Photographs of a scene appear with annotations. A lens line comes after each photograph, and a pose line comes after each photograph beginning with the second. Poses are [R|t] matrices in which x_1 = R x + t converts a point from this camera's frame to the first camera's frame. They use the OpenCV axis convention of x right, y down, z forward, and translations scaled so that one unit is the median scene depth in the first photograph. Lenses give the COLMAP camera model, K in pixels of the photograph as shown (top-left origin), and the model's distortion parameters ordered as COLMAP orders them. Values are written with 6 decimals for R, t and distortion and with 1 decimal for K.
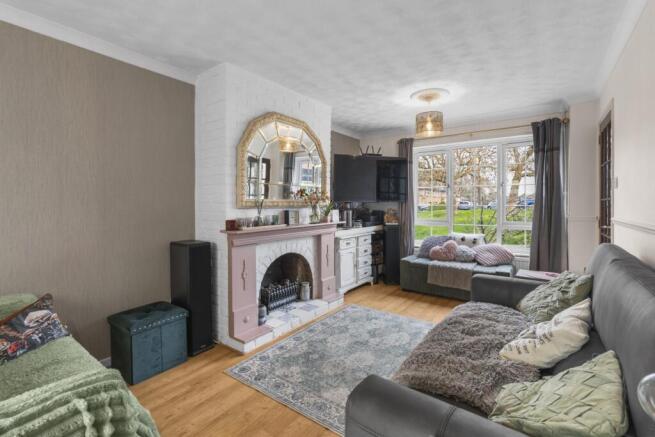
lens RADIAL K [[293.9, 0, 330.9], [0, 293.9, 208.4], [0, 0, 1]] dist [-0.001152, -0.000065]
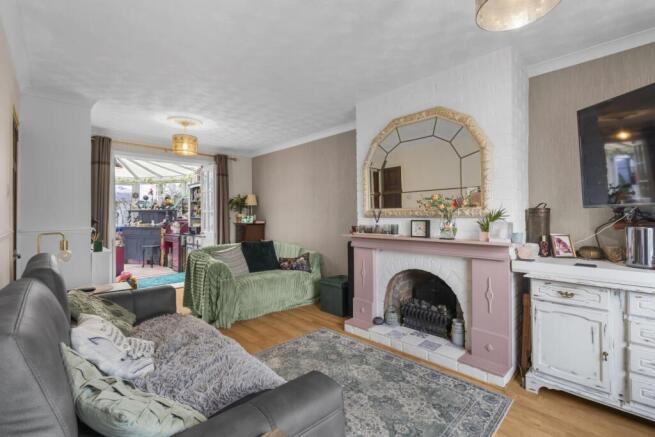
lens RADIAL K [[291.8, 0, 327.5], [0, 291.8, 218.5], [0, 0, 1]] dist [0.003654, 0.000433]
pose [[-0.173582, 0.012801, -0.984736, 0.716037], [-0.006244, 0.999881, 0.014099, -0.007978], [0.984800, 0.008596, -0.173481, 0.848335]]
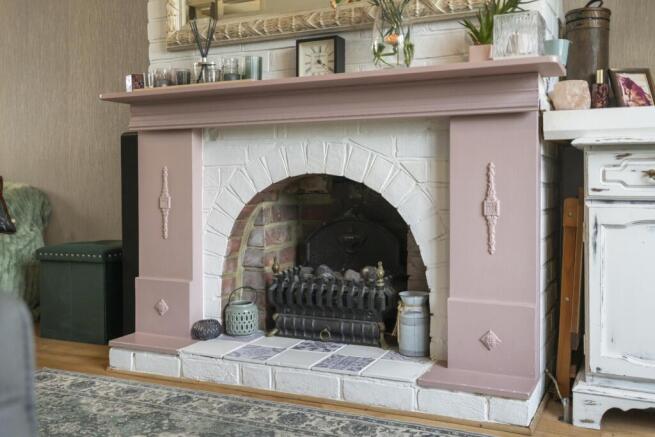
lens RADIAL K [[658.3, 0, 328.0], [0, 658.3, 201.7], [0, 0, 1]] dist [0.000163, 0.014742]
pose [[0.180808, 0.024706, -0.983208, 0.548531], [-0.015062, 0.999637, 0.022349, 0.159824], [0.983403, 0.010768, 0.181115, 0.847807]]
